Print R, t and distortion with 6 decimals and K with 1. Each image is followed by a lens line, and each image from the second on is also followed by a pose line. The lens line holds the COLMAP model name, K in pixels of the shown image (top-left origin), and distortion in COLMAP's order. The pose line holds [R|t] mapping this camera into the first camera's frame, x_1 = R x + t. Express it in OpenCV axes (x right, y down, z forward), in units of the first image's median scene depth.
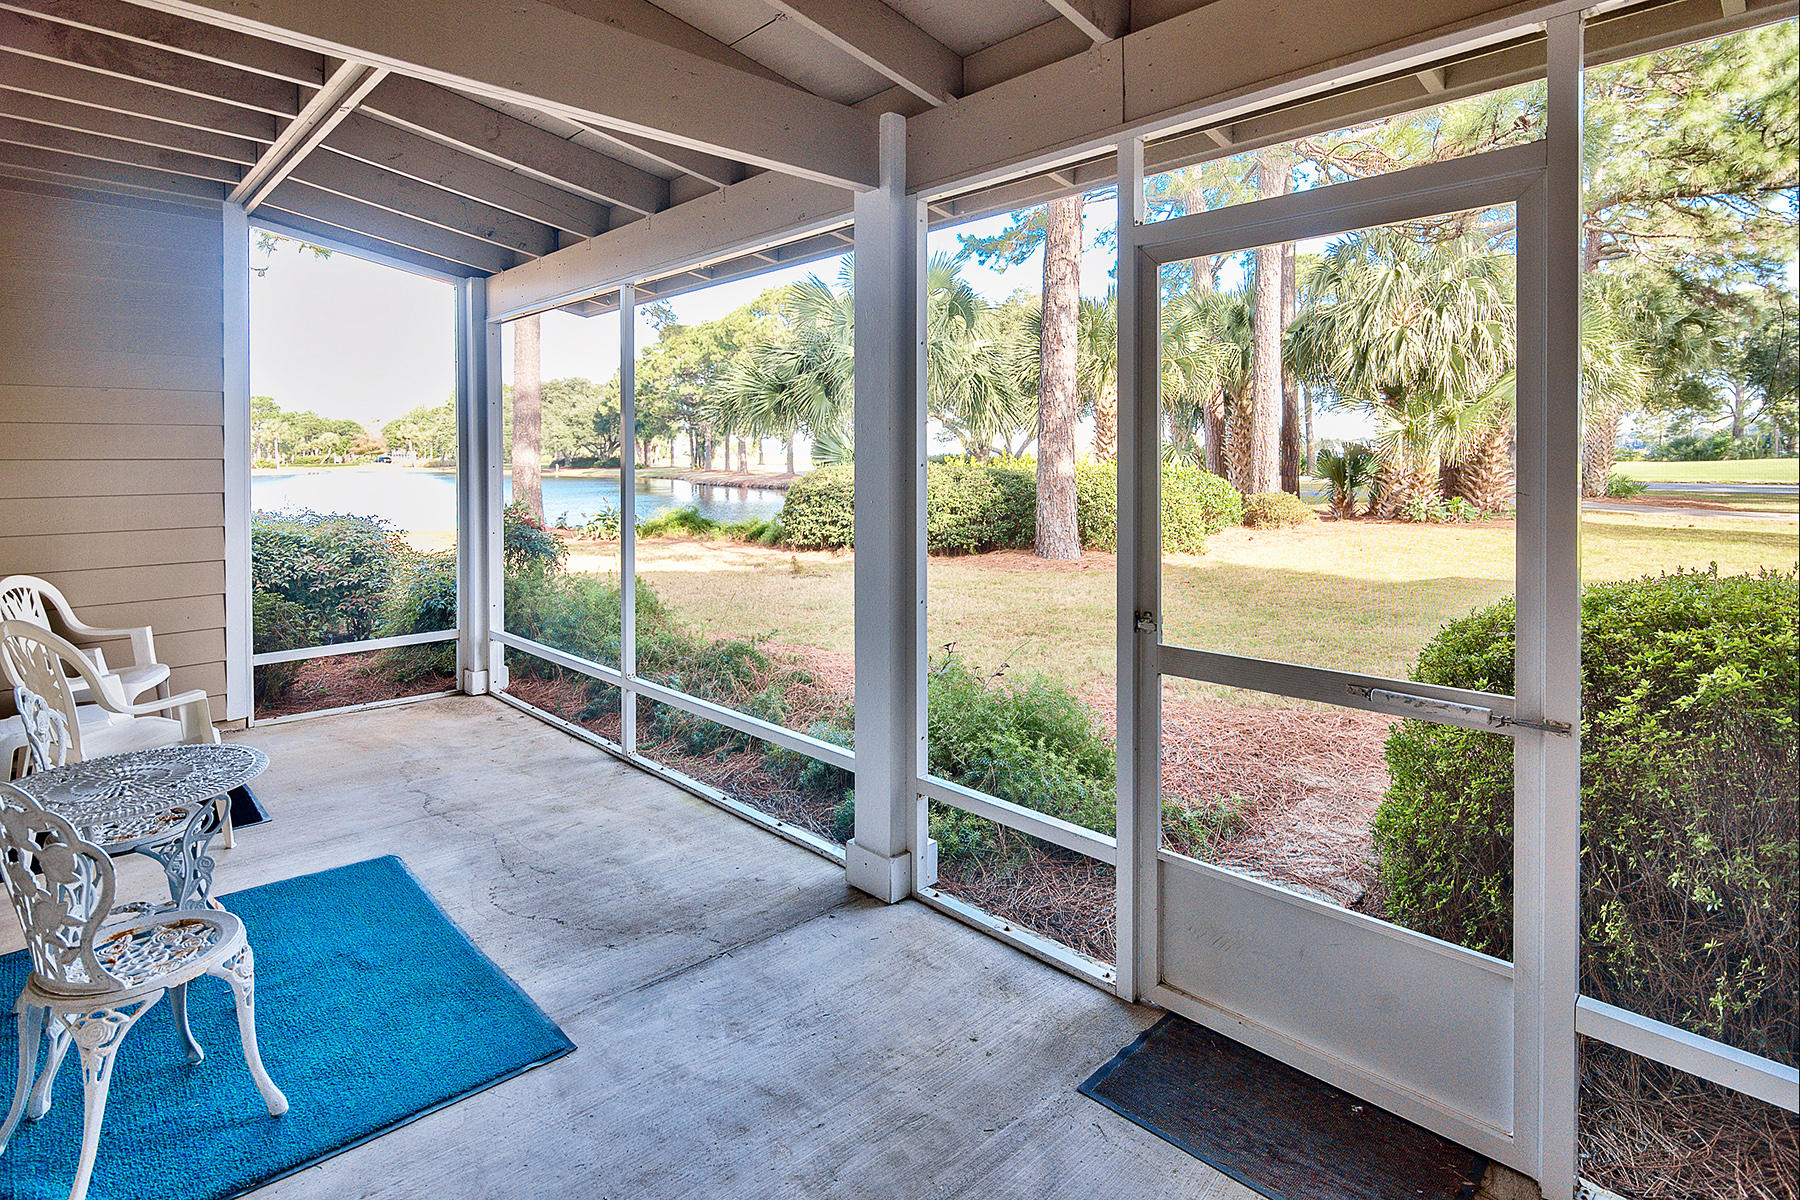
lens RADIAL K [[920.5, 0, 892.9], [0, 920.5, 477.6], [0, 0, 1]] dist [-0.002259, -0.000373]
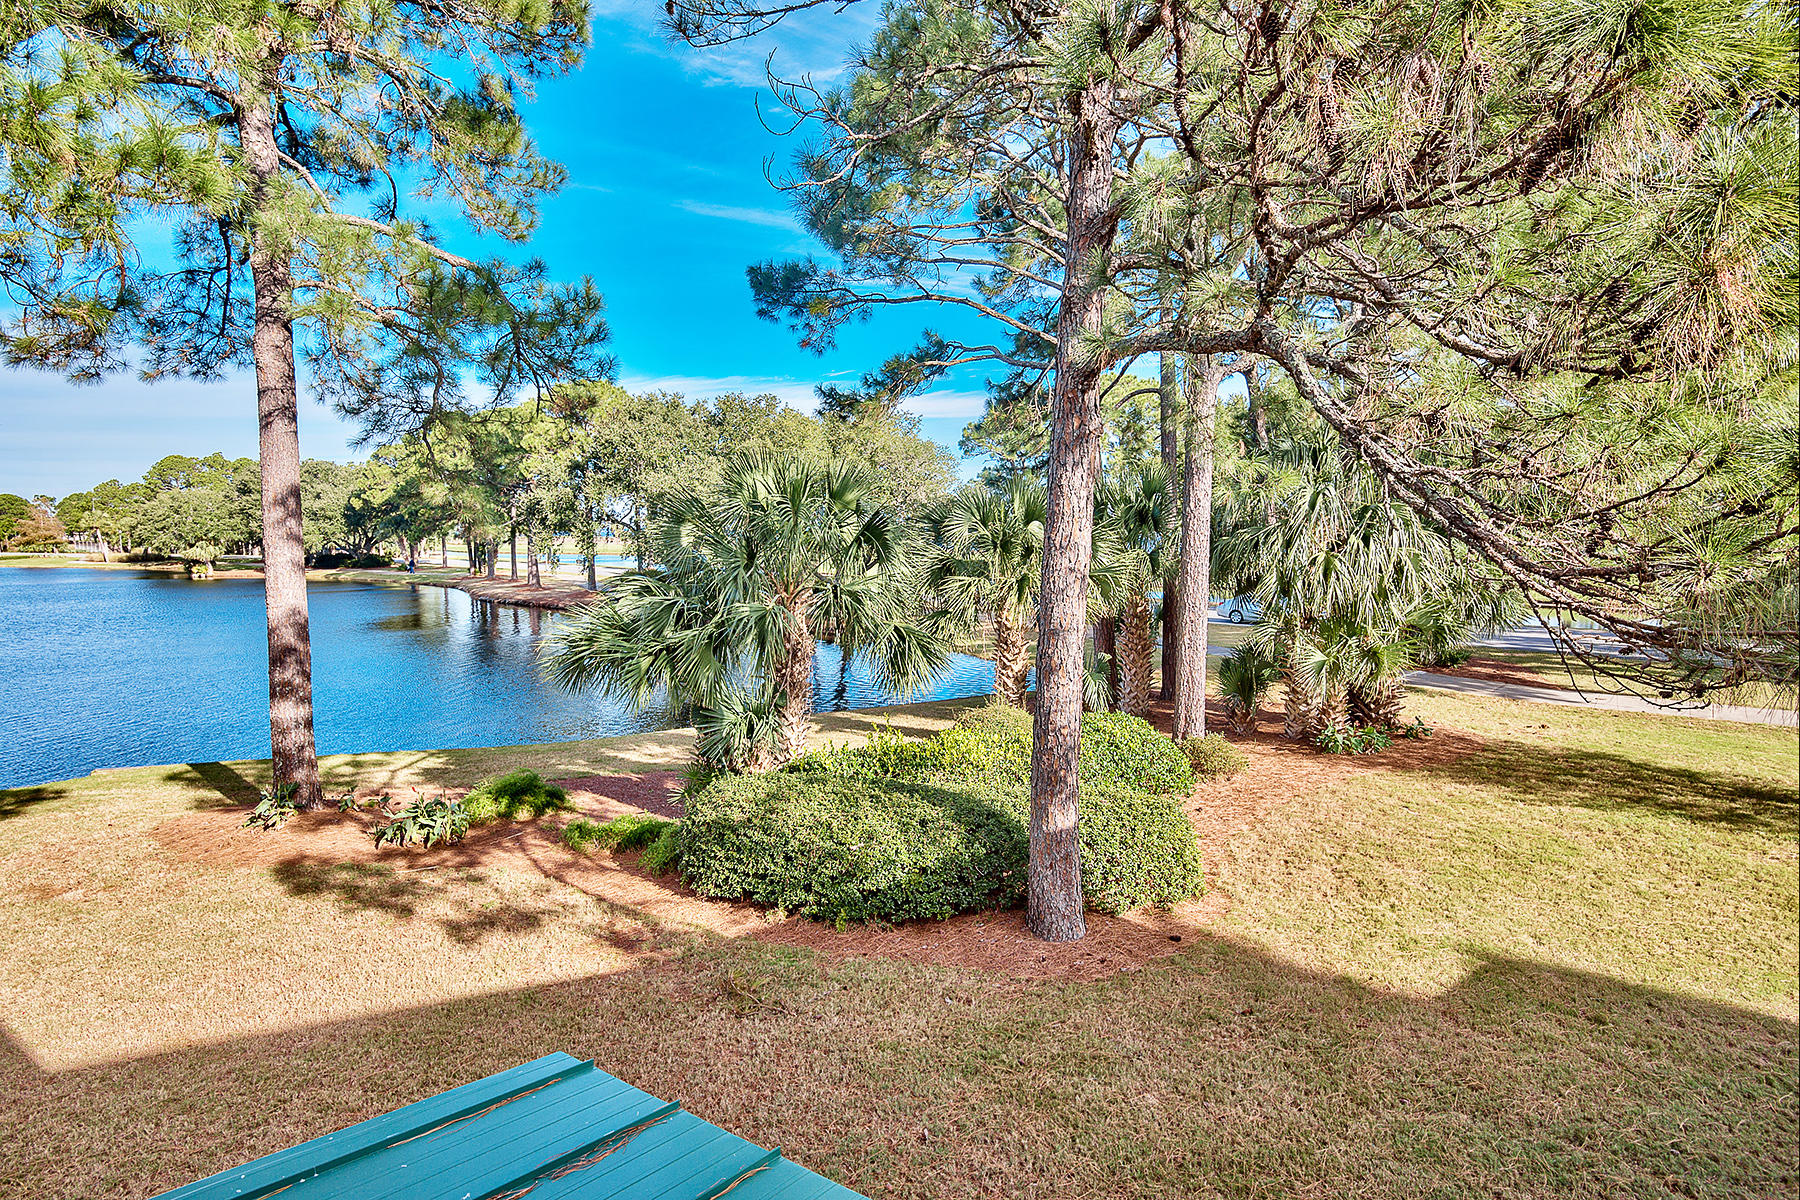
lens RADIAL K [[925.1, 0, 892.7], [0, 925.1, 601.0], [0, 0, 1]] dist [-0.001697, -0.000328]
pose [[0.974866, -0.017076, 0.222137, -0.102157], [0.004734, 0.998421, 0.055973, -0.185939], [-0.222742, -0.053514, 0.973408, 0.186791]]
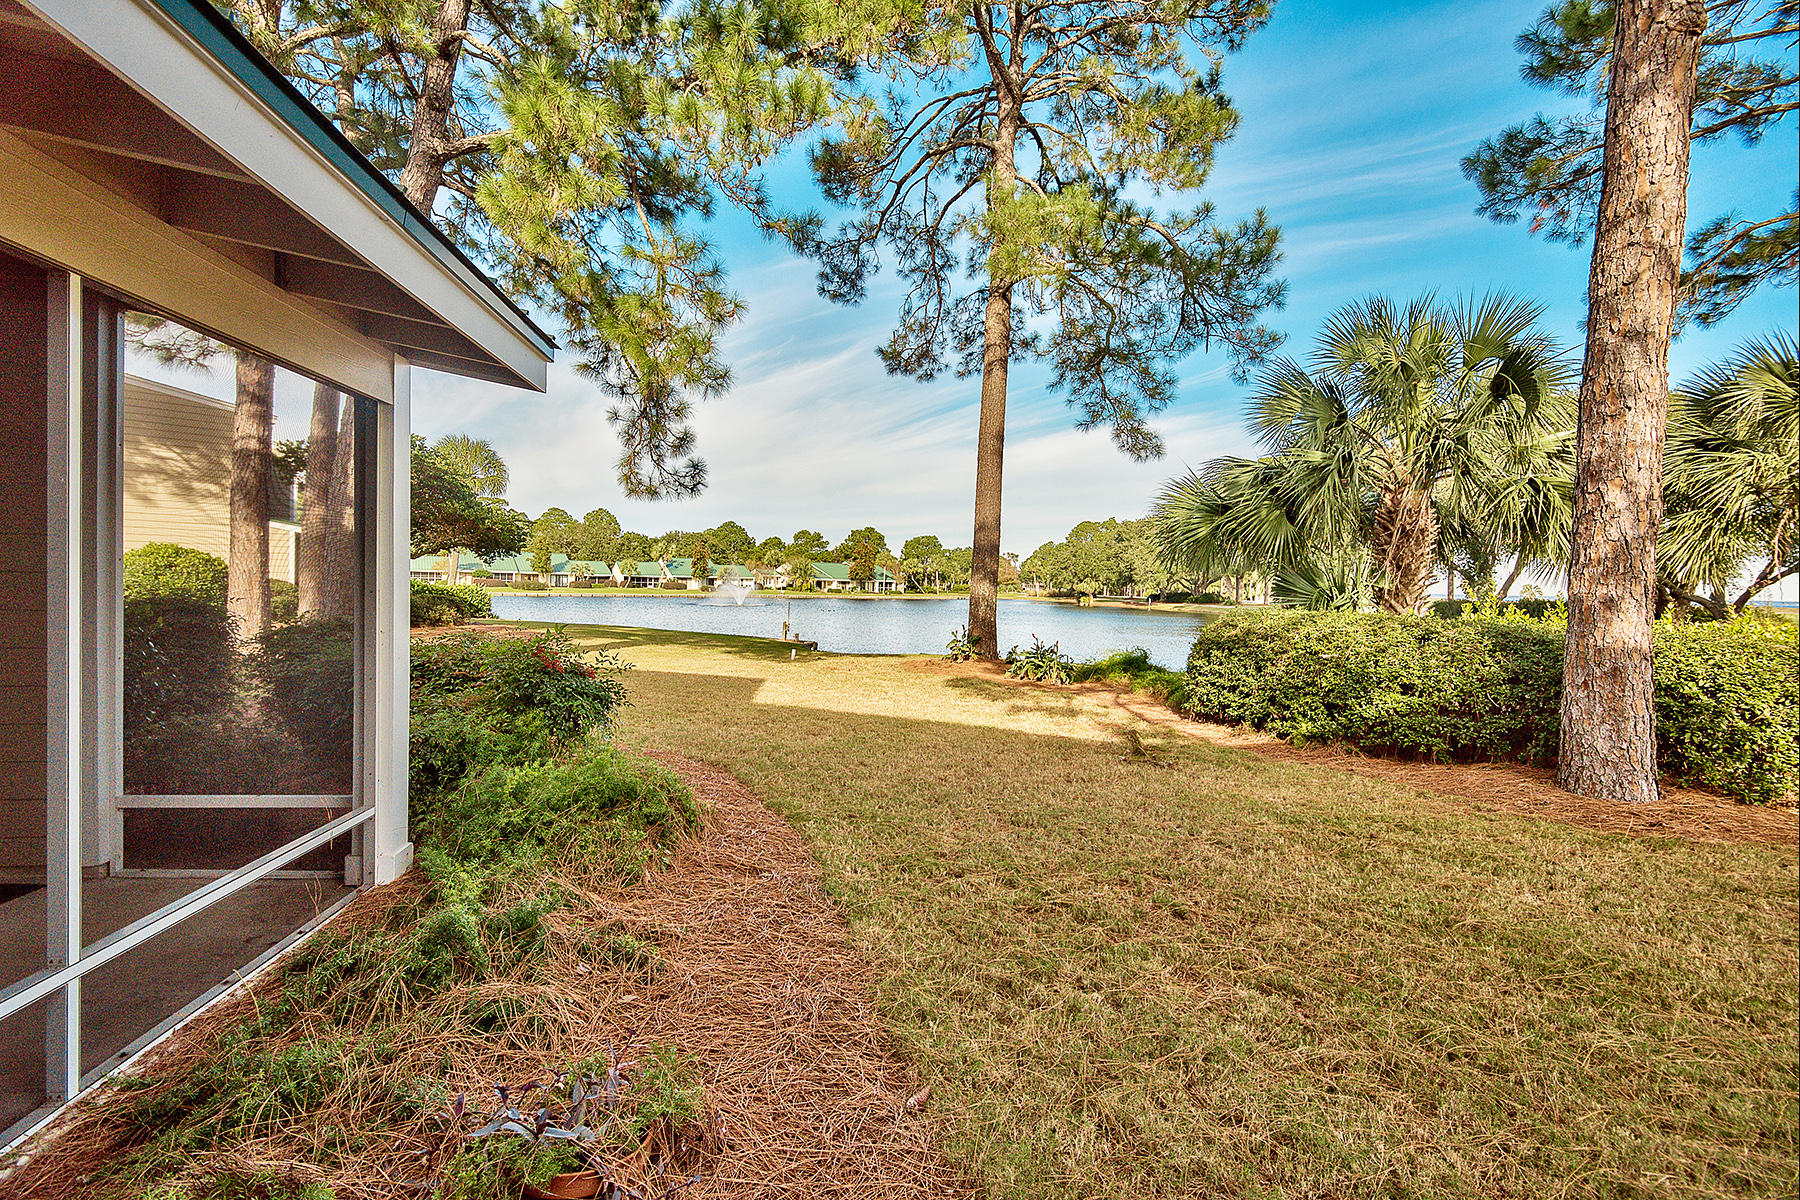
lens RADIAL K [[866.5, 0, 892.4], [0, 866.5, 600.5], [0, 0, 1]] dist [0.001678, -0.000563]
pose [[0.785219, 0.035140, -0.618221, 0.118955], [-0.042981, 0.999073, 0.002196, -0.008514], [0.617725, 0.024847, 0.786001, 0.242281]]
